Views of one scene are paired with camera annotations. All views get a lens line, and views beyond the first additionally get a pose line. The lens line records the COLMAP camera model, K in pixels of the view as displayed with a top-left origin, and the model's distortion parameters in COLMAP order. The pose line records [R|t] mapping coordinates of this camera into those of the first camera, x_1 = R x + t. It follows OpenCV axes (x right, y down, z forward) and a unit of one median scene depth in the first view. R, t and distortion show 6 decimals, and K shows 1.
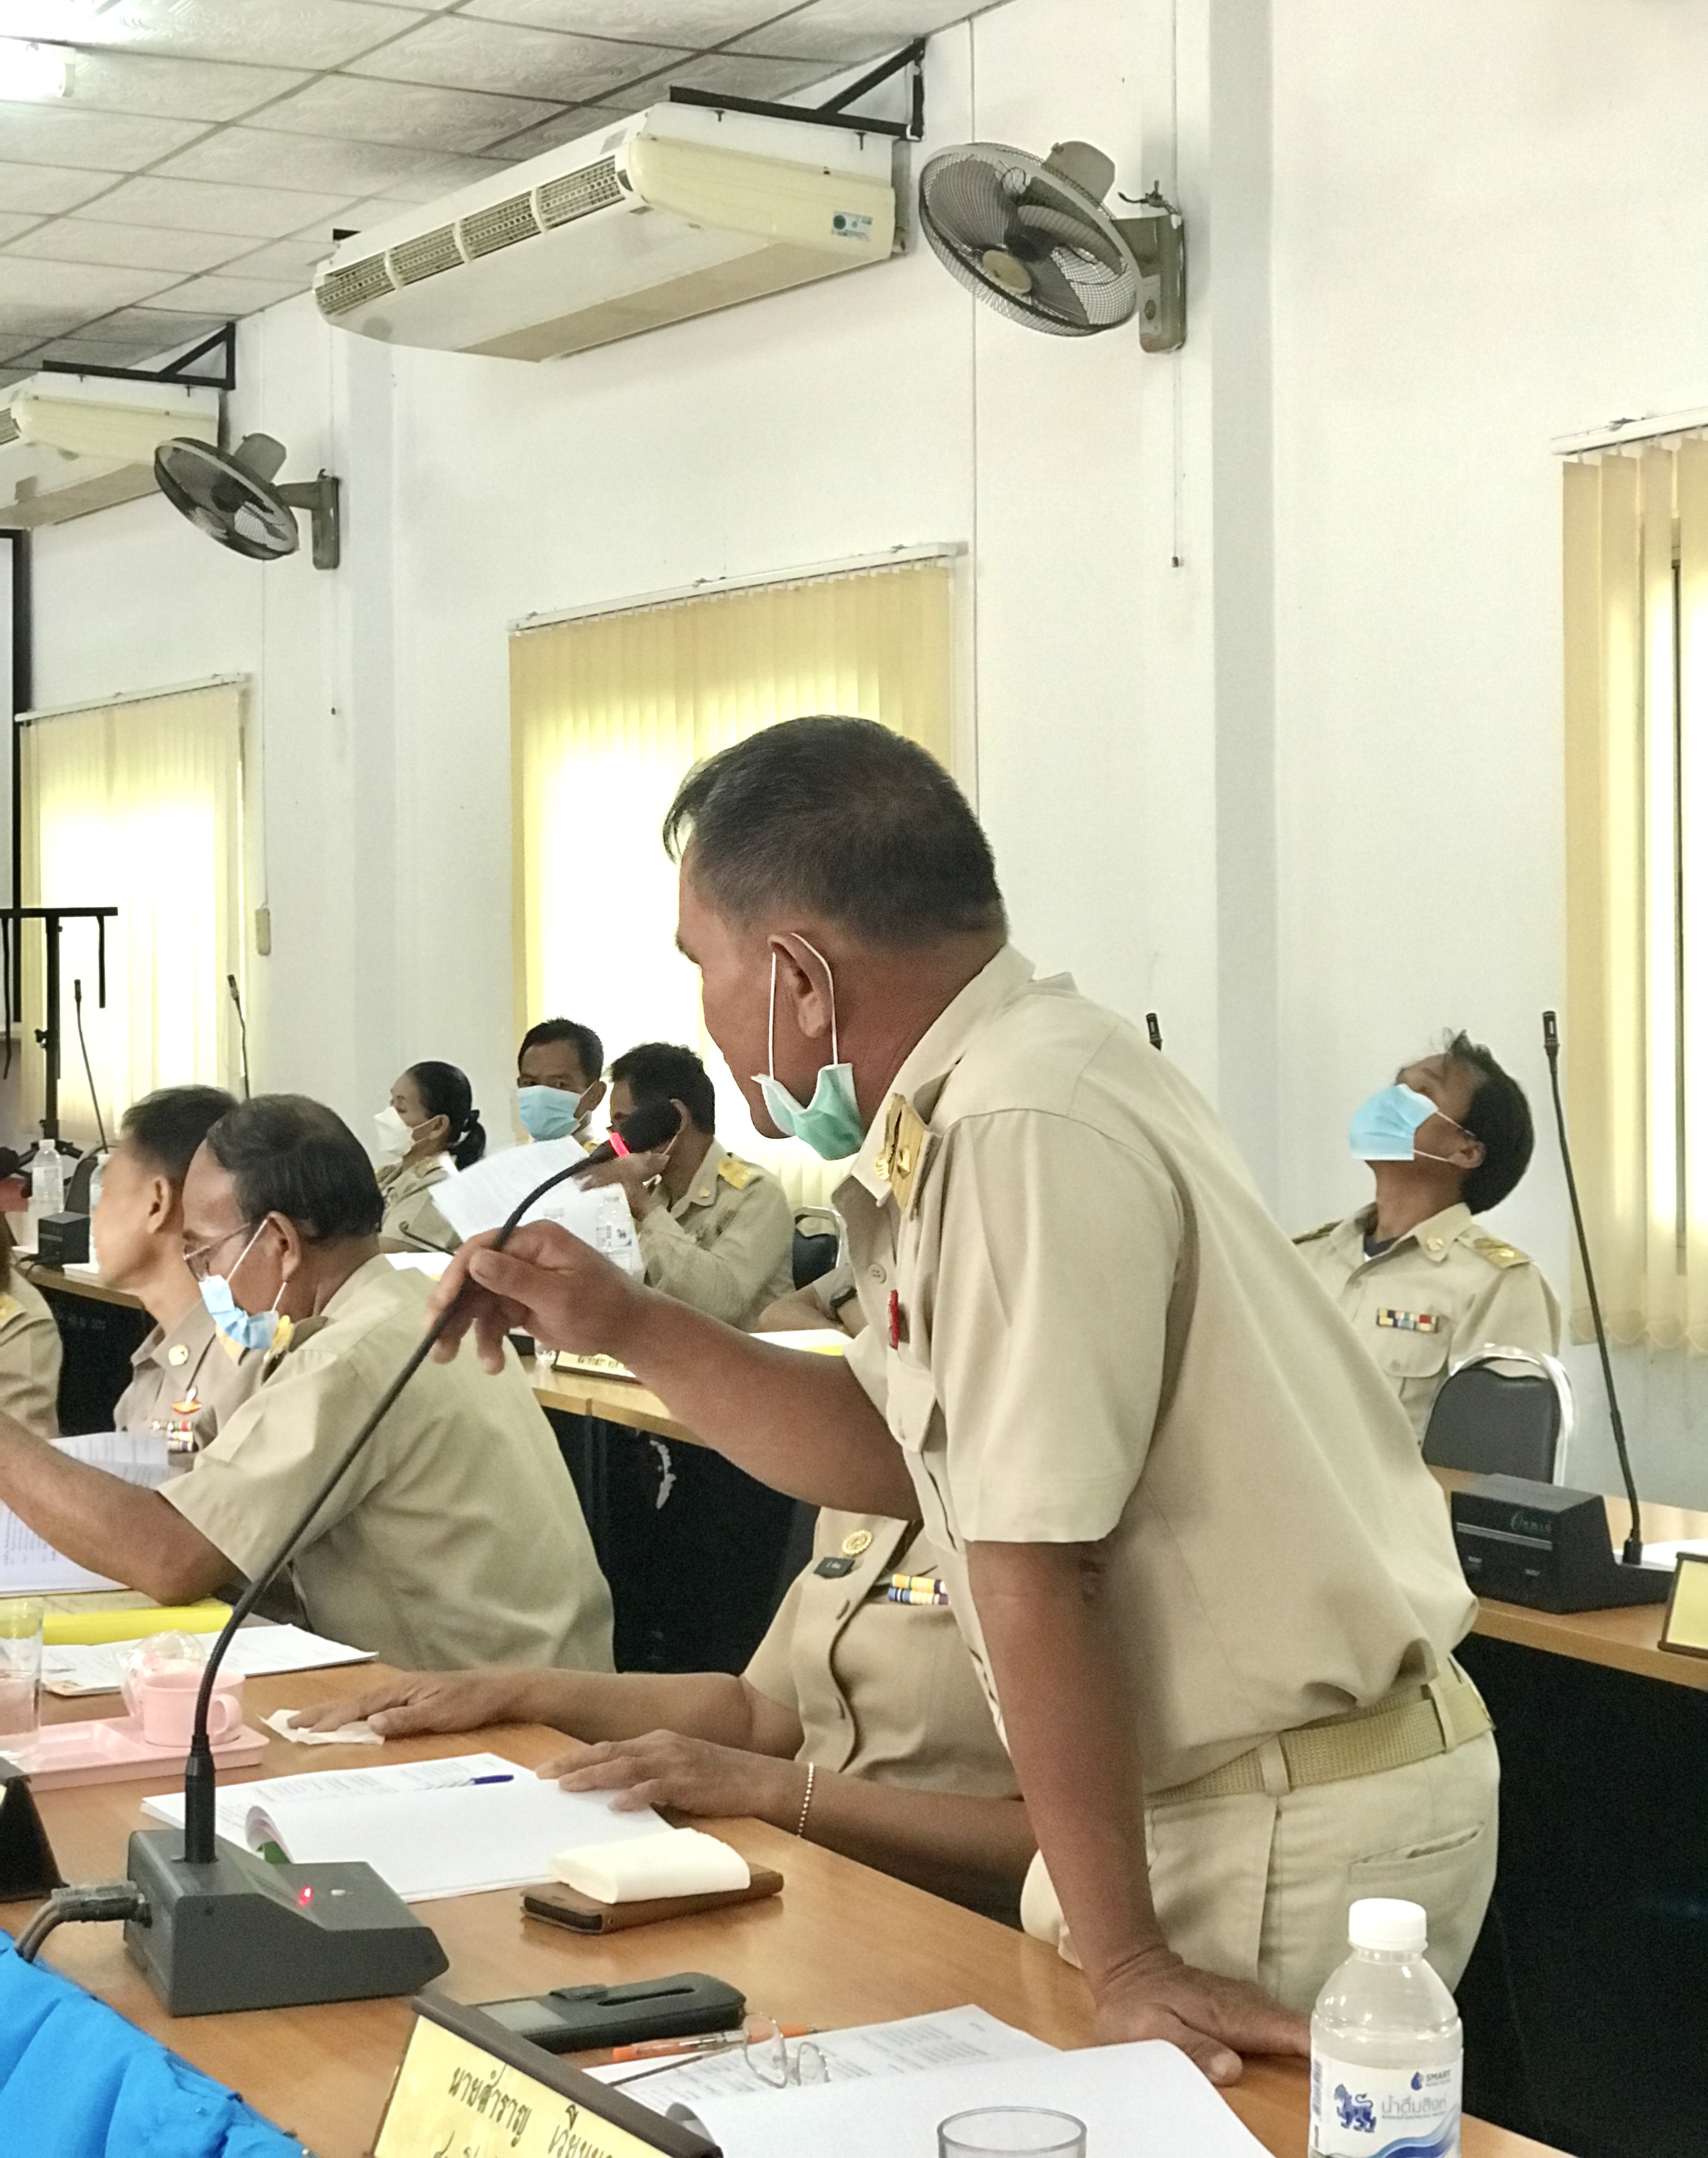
lens RADIAL K [[3662.4, 0, 901.2], [0, 3662.4, 1003.5], [0, 0, 1]] dist [0.030139, 0.000000]
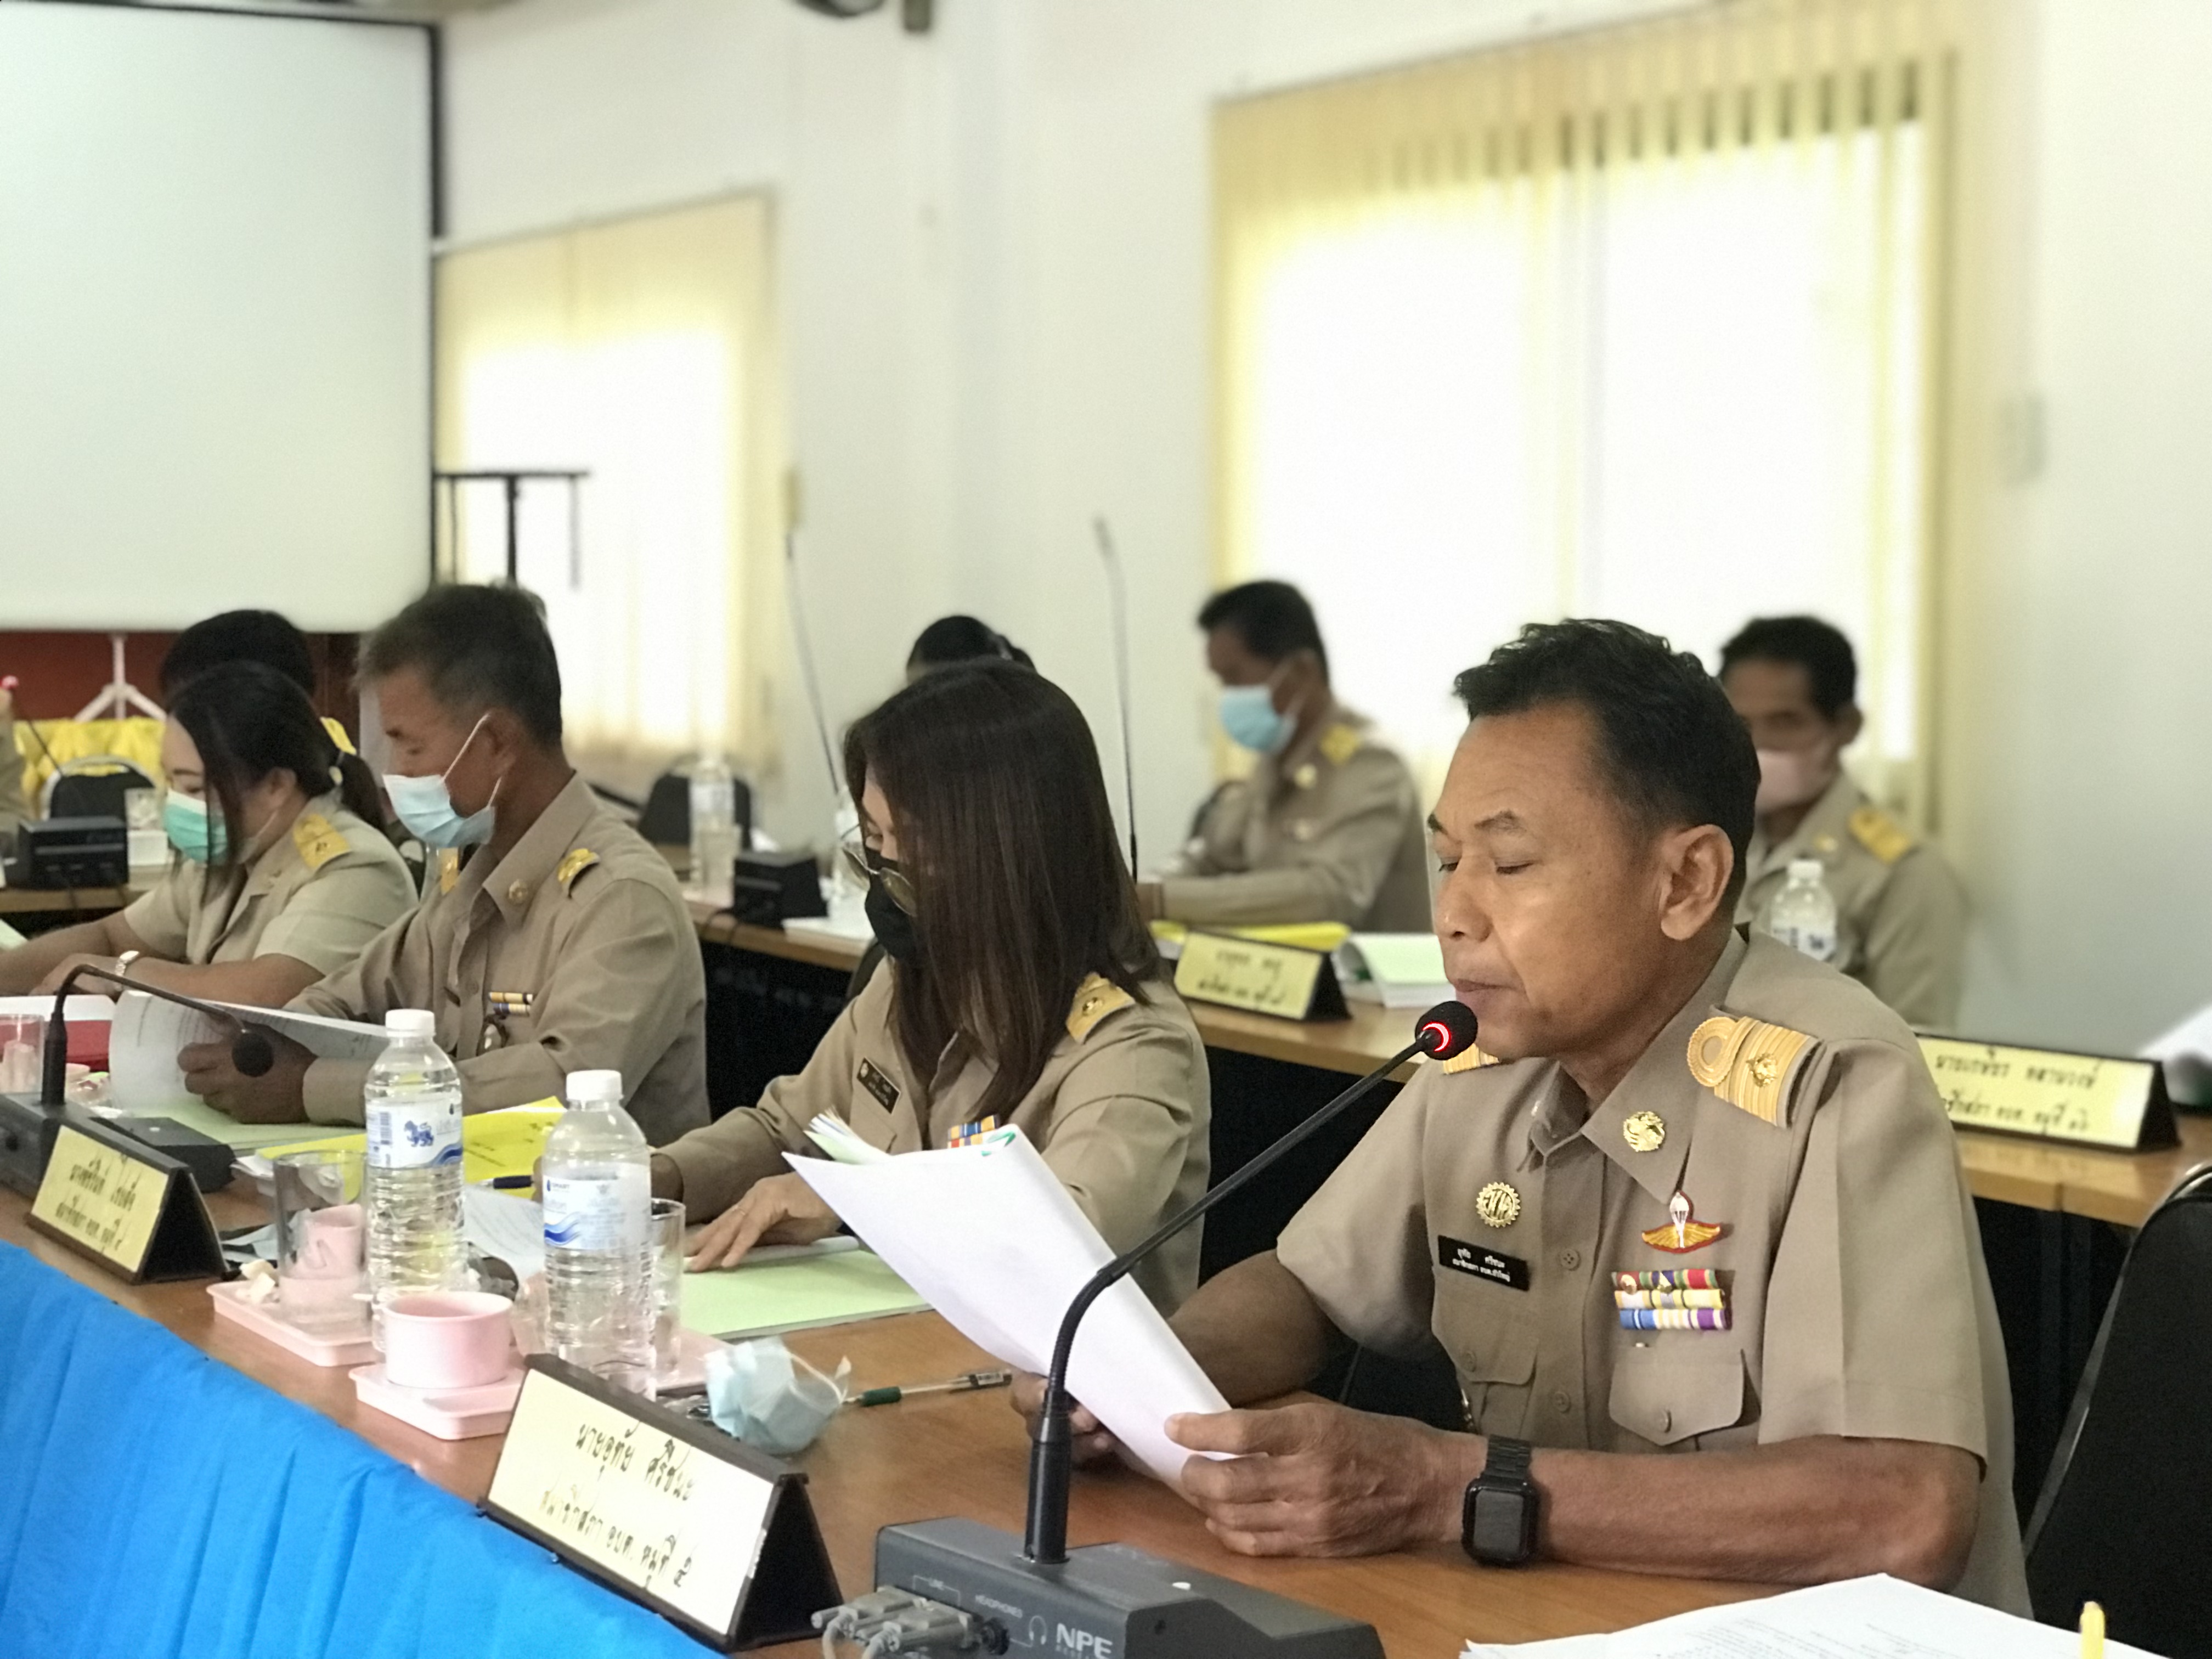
lens RADIAL K [[3572.0, 0, 1113.2], [0, 3572.0, 818.6], [0, 0, 1]] dist [0.035362, 0.000000]
pose [[0.999605, 0.009737, 0.026365, -0.135167], [-0.011130, 0.998521, 0.053214, 0.009324], [-0.025808, -0.053486, 0.998235, 0.218241]]
